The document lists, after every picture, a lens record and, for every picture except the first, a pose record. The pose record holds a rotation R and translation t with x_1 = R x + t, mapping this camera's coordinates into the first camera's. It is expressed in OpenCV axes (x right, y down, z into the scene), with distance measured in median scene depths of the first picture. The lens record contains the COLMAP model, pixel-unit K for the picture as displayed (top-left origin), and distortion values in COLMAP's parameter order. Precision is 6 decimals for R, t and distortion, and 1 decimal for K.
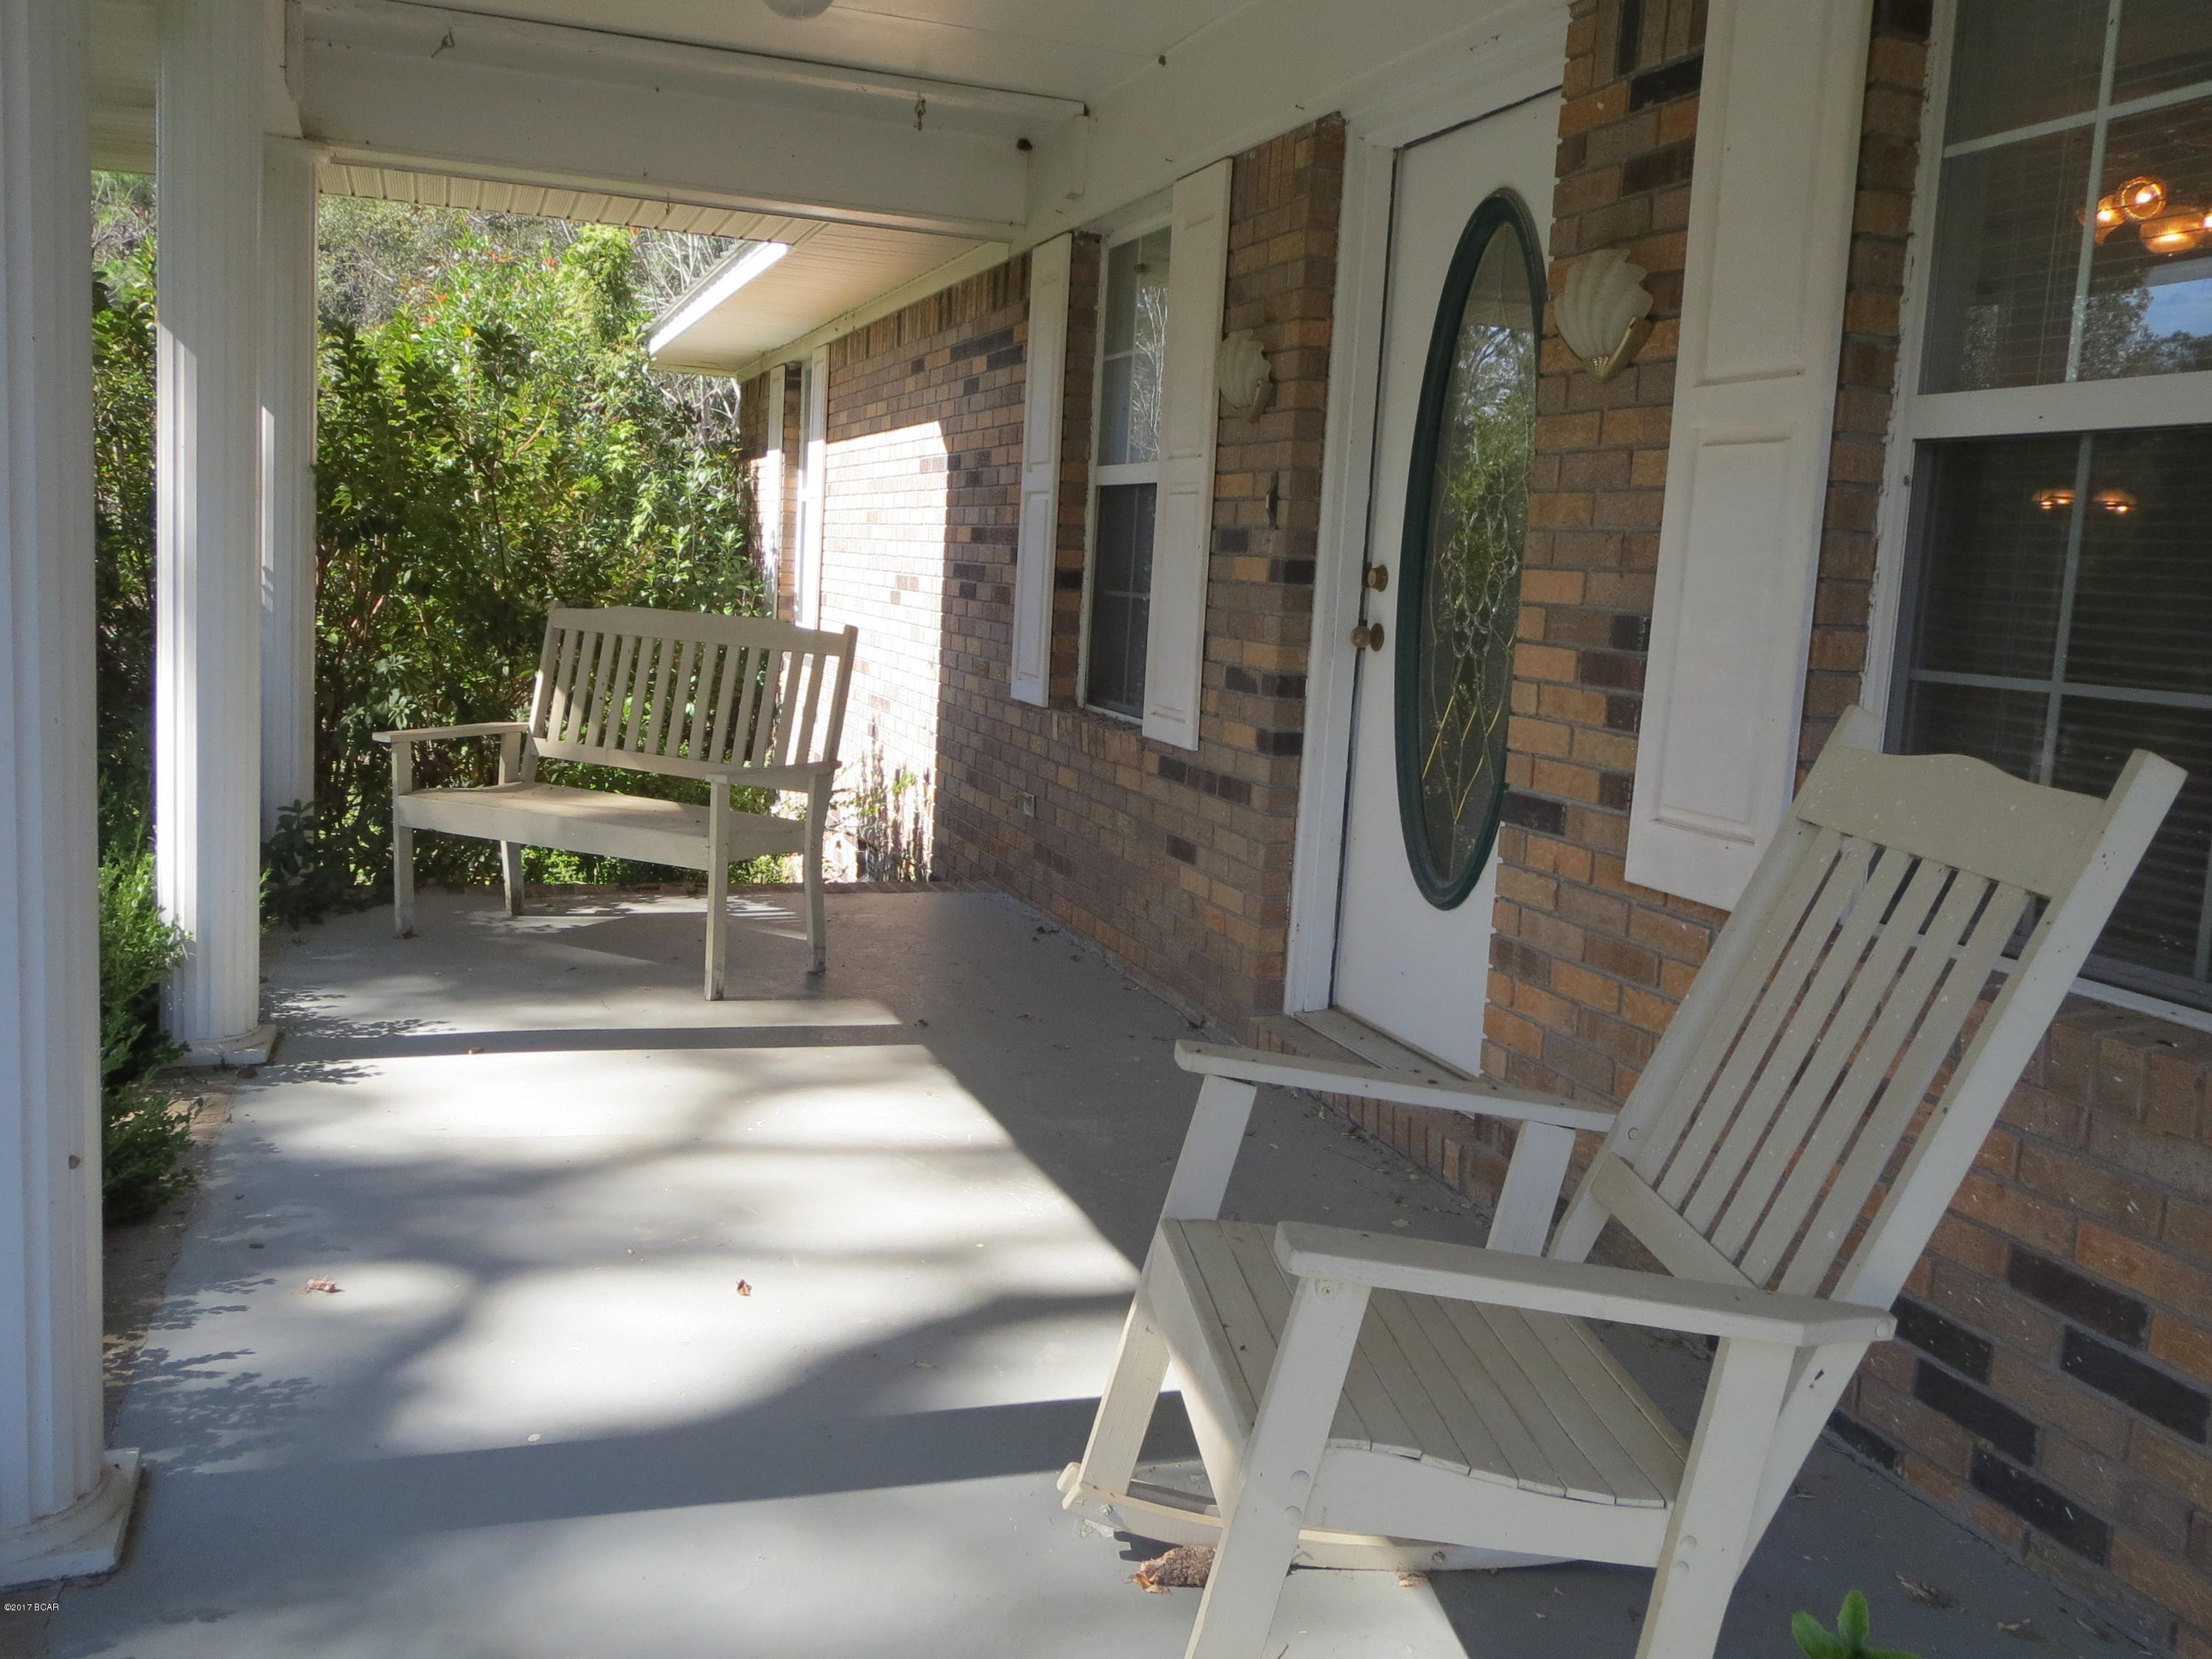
lens RADIAL K [[1868.6, 0, 1106.0], [0, 1868.6, 829.5], [0, 0, 1]] dist [-0.007394, 0.000081]
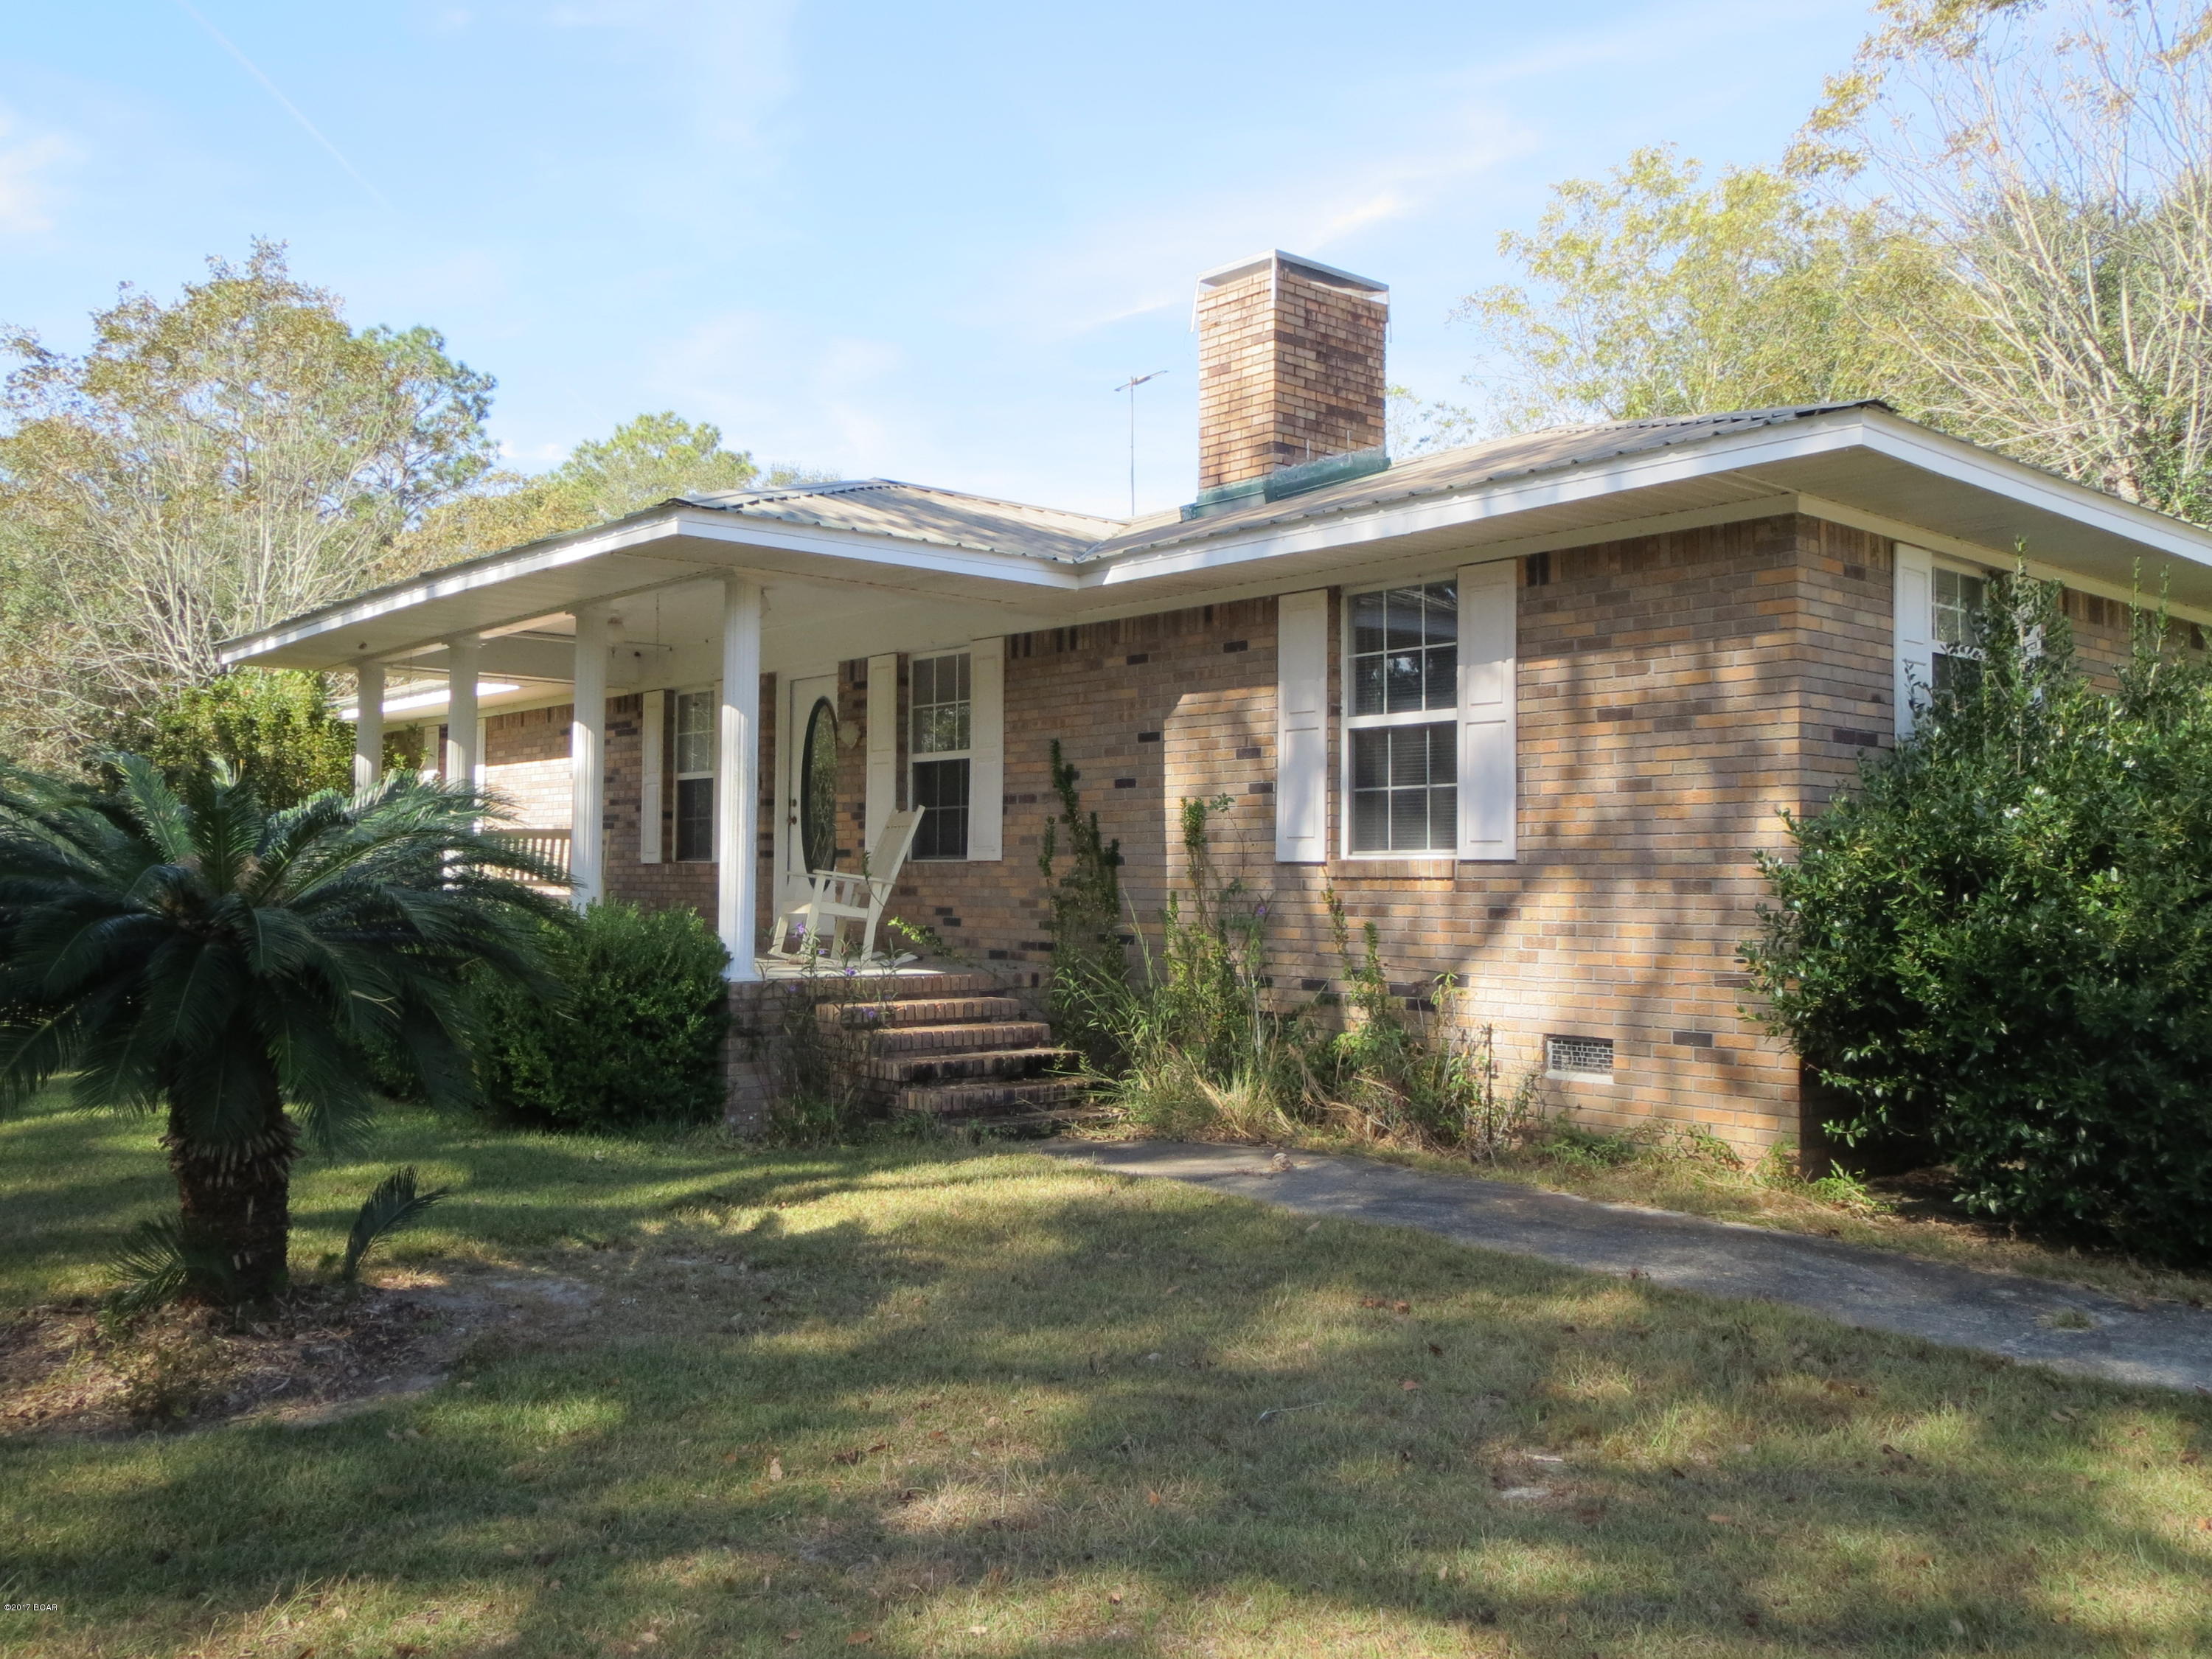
lens RADIAL K [[1868.6, 0, 1106.0], [0, 1868.6, 829.5], [0, 0, 1]] dist [-0.007394, 0.000081]
pose [[0.933209, -0.035869, 0.357539, -0.542290], [0.092063, 0.985661, -0.141411, 0.446310], [-0.347340, 0.164882, 0.923130, -2.329380]]
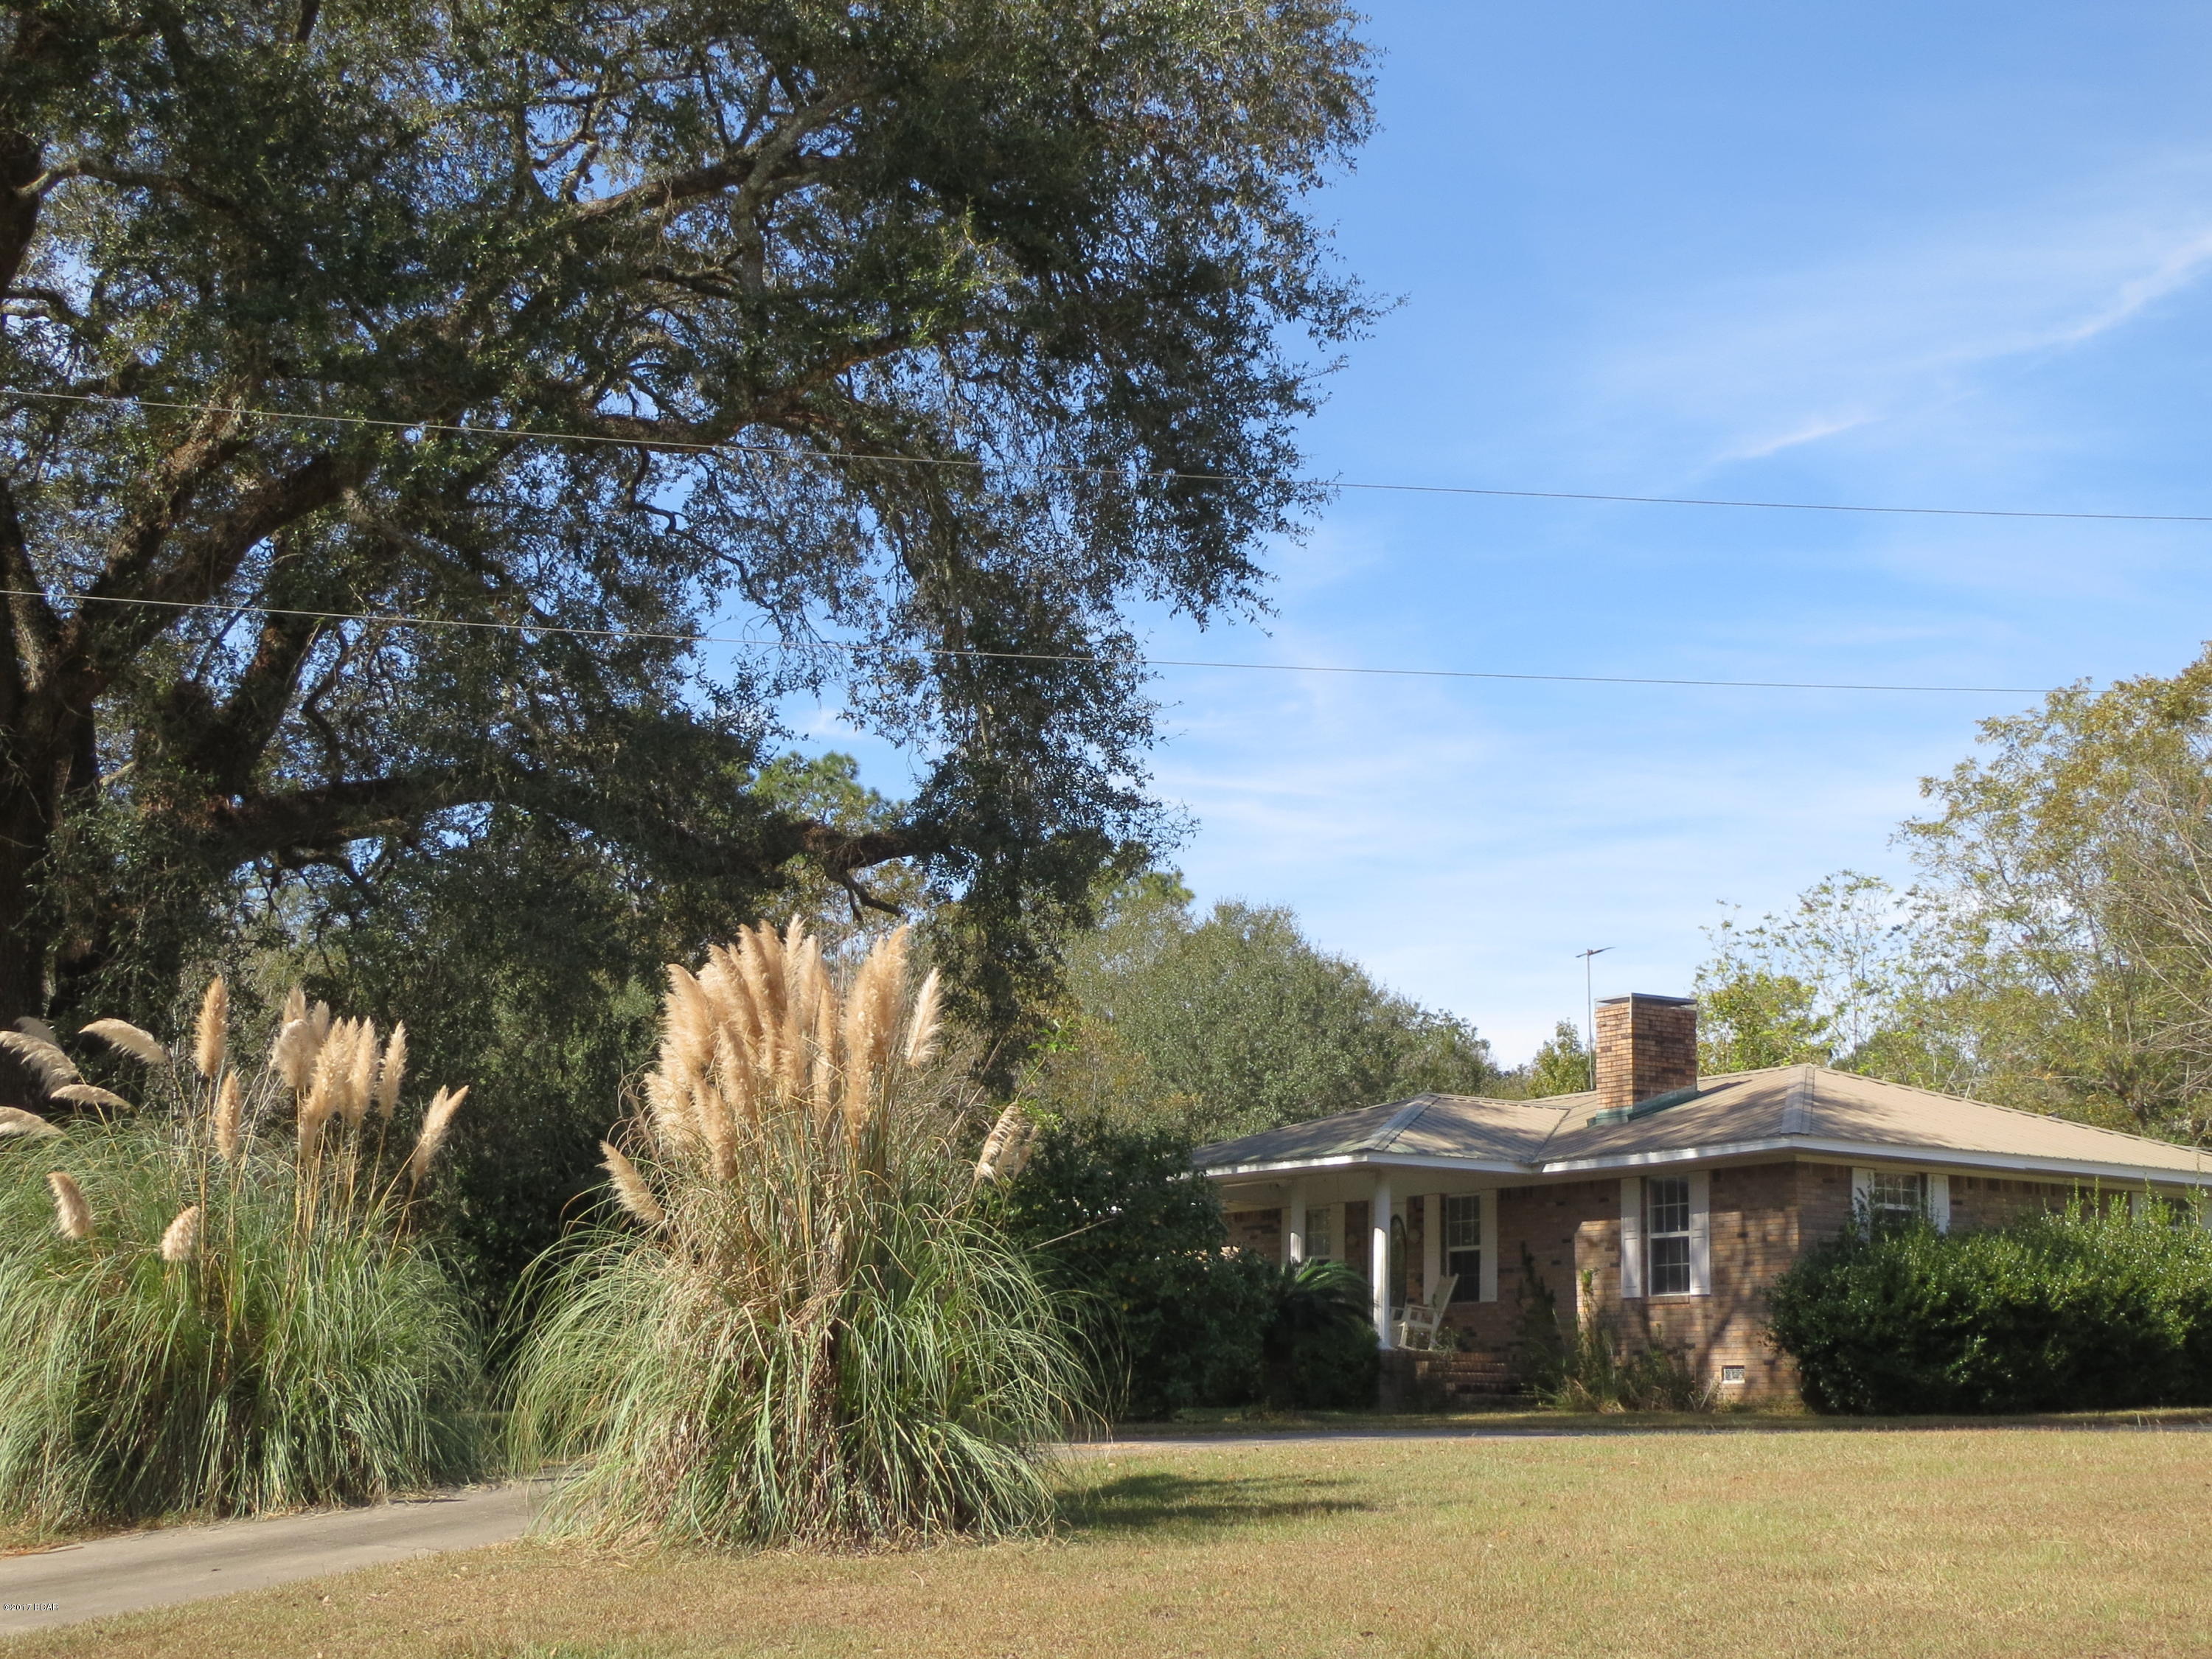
lens RADIAL K [[2587.3, 0, 1106.0], [0, 2587.3, 829.5], [0, 0, 1]] dist [-0.054093, -0.006490]
pose [[0.985605, 0.008225, 0.168863, -2.173606], [0.050586, 0.938707, -0.340983, 1.334857], [-0.161318, 0.344617, 0.924779, -7.163686]]
